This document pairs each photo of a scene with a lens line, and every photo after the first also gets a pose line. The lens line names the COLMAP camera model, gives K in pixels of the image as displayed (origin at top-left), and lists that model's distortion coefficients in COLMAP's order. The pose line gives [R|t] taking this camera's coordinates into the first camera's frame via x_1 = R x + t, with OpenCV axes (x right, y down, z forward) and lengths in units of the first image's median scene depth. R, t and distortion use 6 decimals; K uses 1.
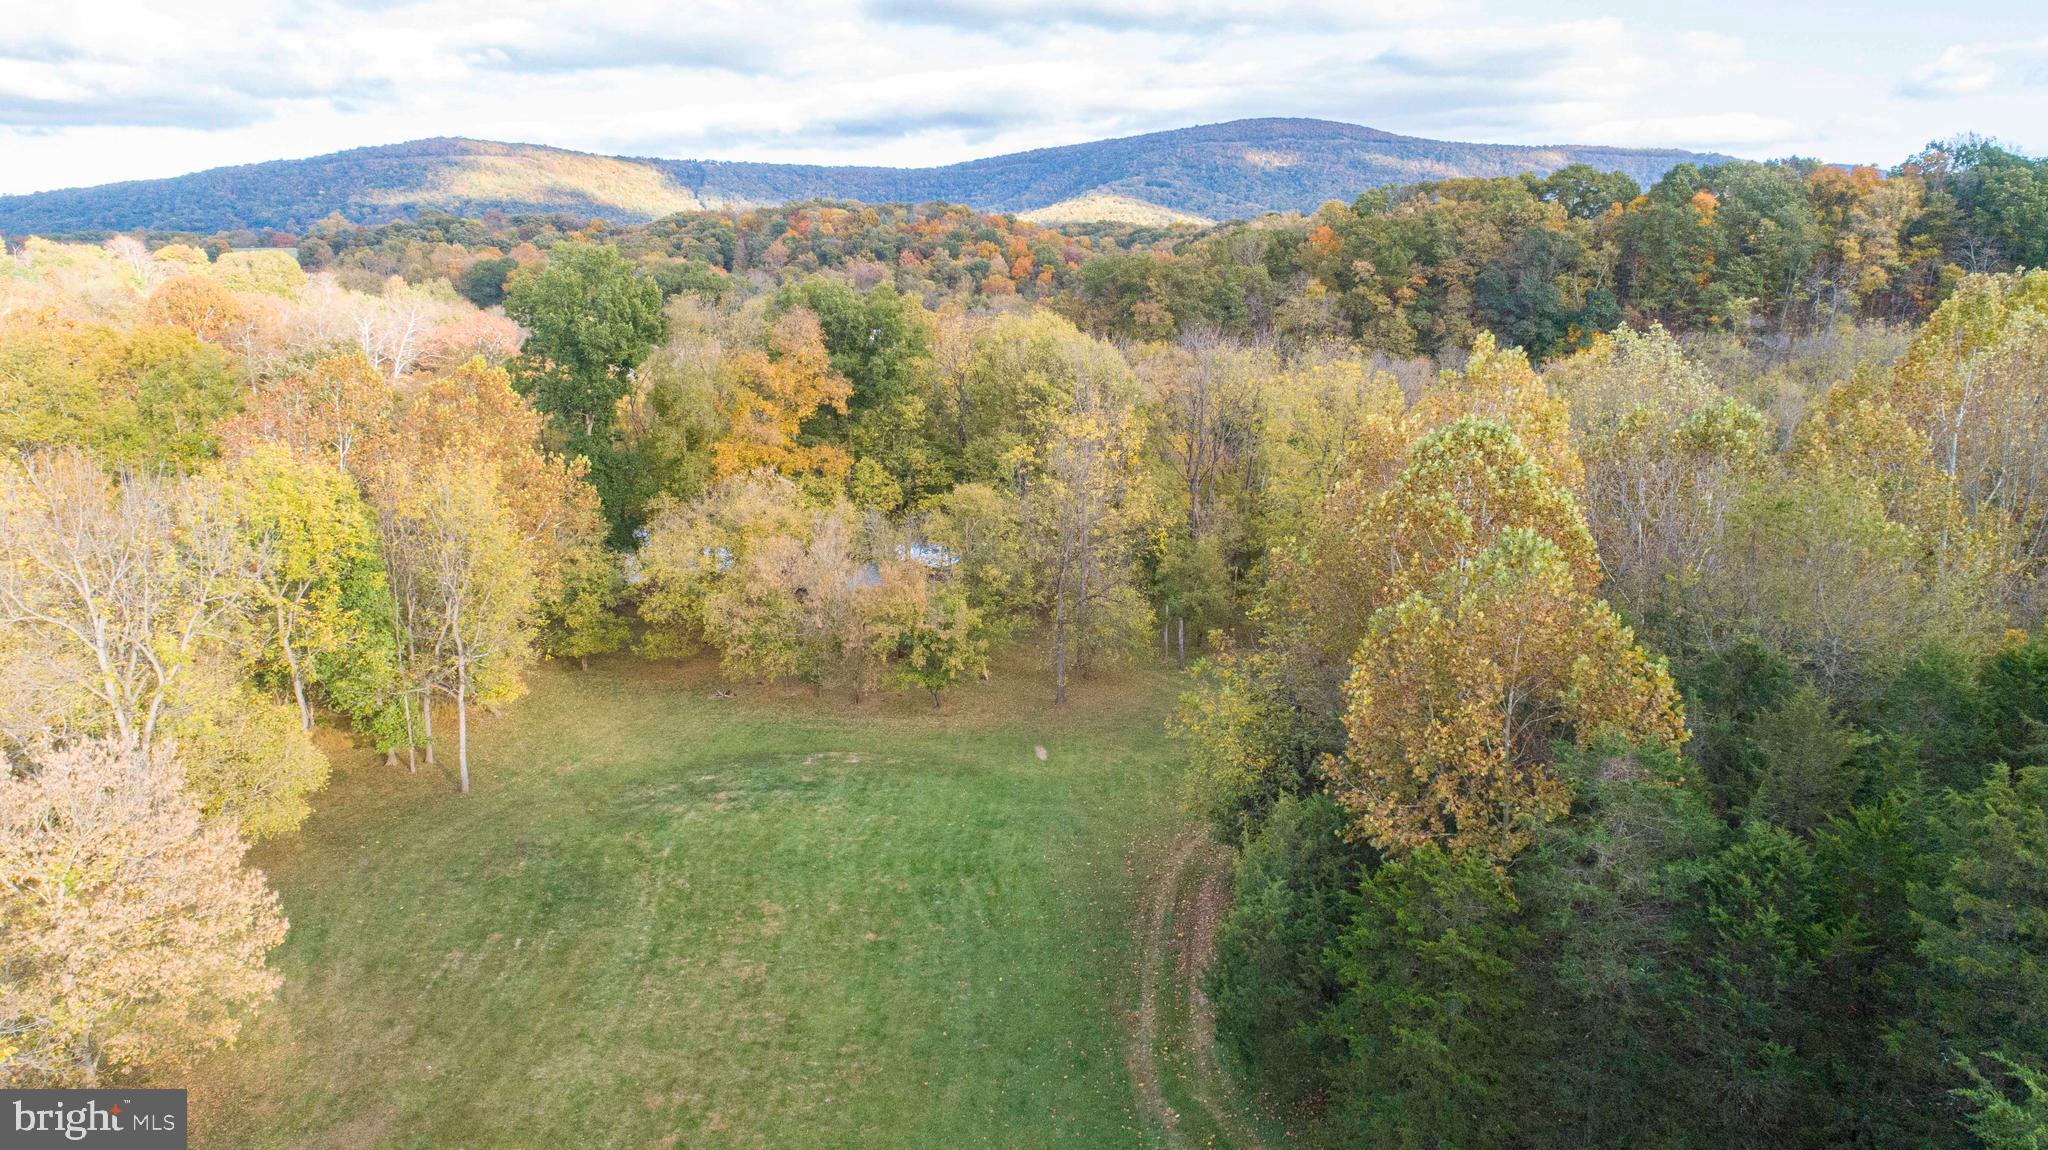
lens RADIAL K [[1359.3, 0, 1021.6], [0, 1359.3, 570.3], [0, 0, 1]] dist [-0.018162, 0.010918]
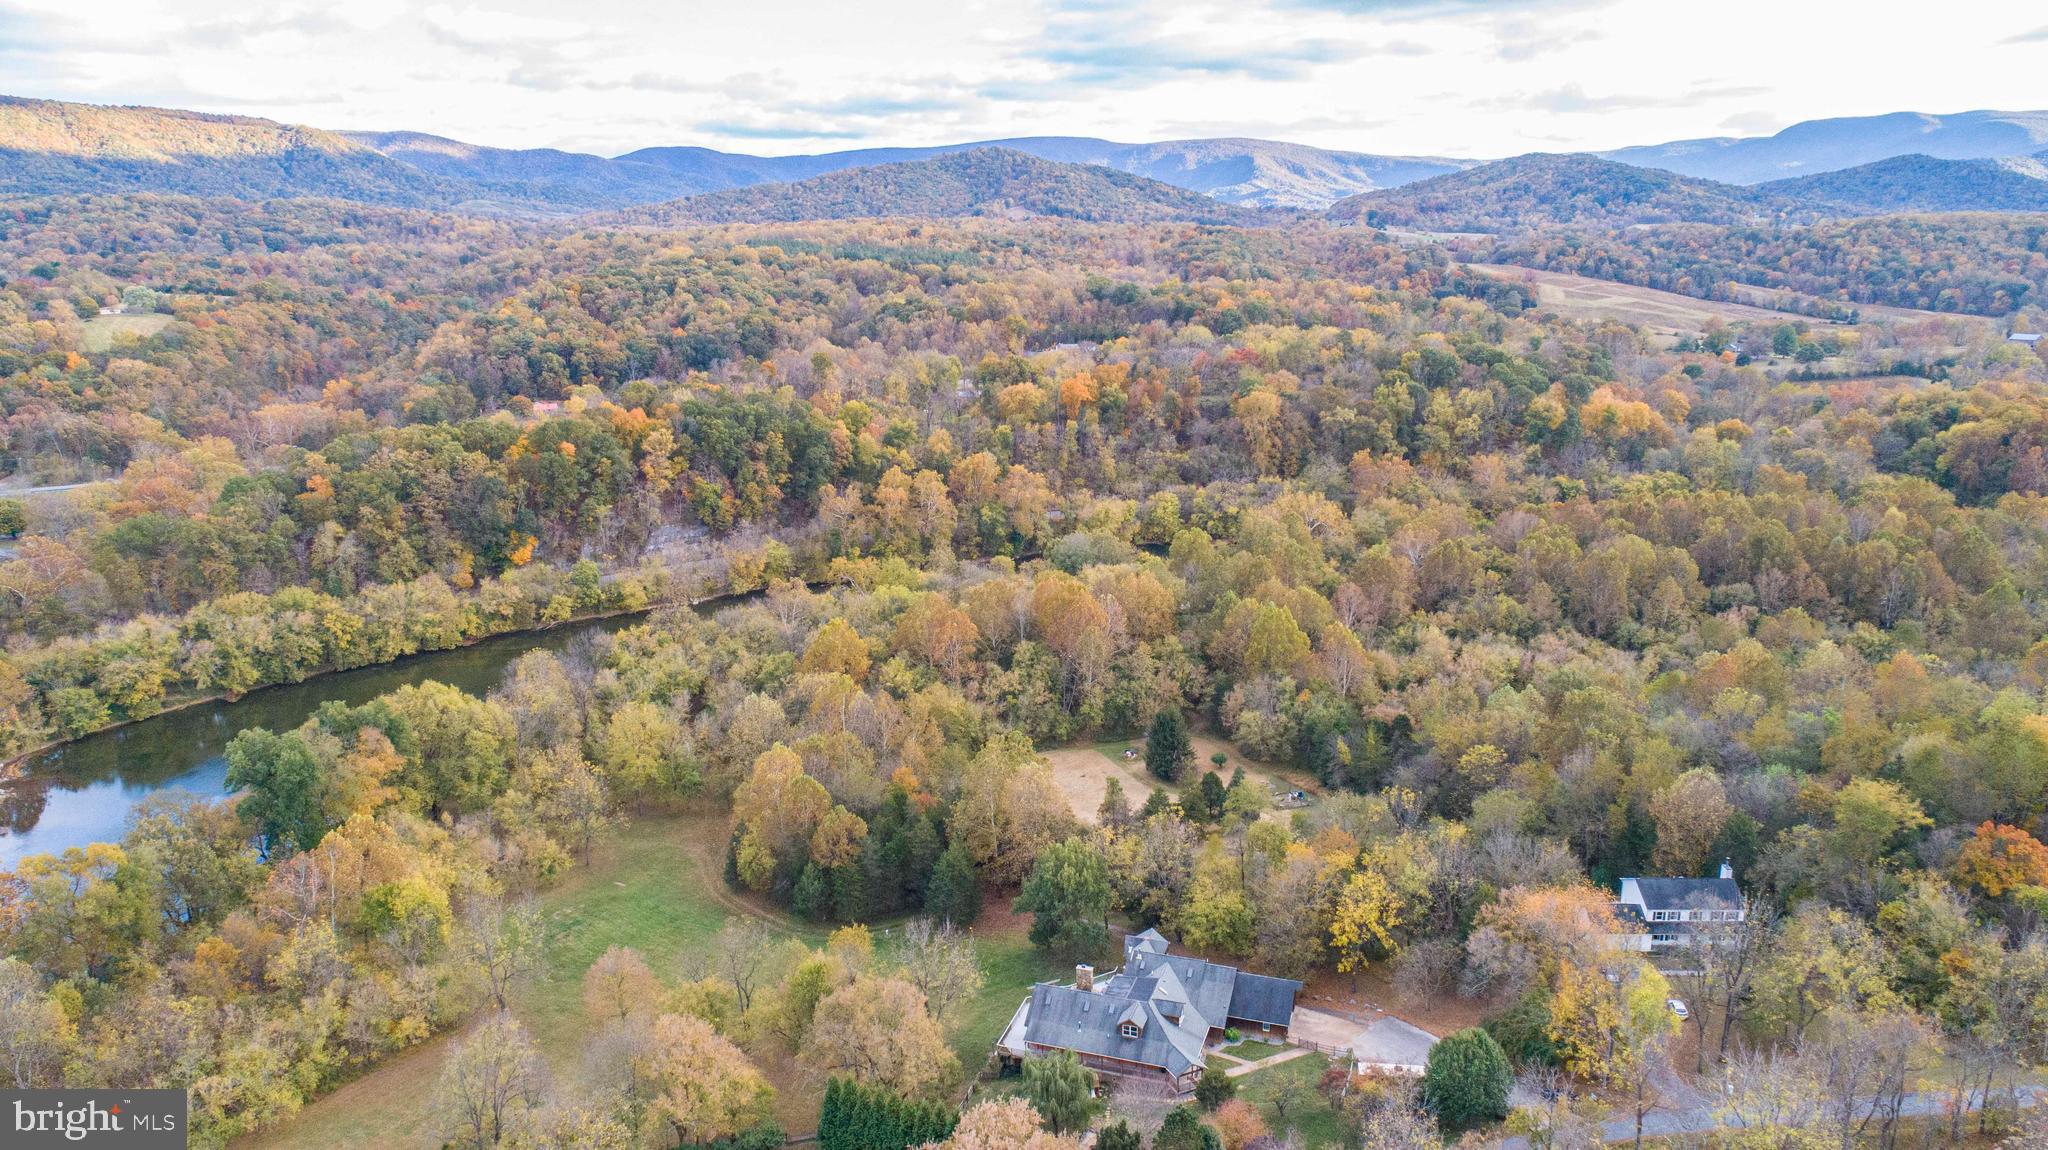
lens RADIAL K [[1359.3, 0, 1016.0], [0, 1359.3, 595.6], [0, 0, 1]] dist [-0.018162, 0.010918]
pose [[0.595299, -0.203526, 0.777301, -0.465459], [0.162233, 0.977910, 0.131807, -0.205784], [-0.786956, 0.047639, 0.615167, -0.423189]]
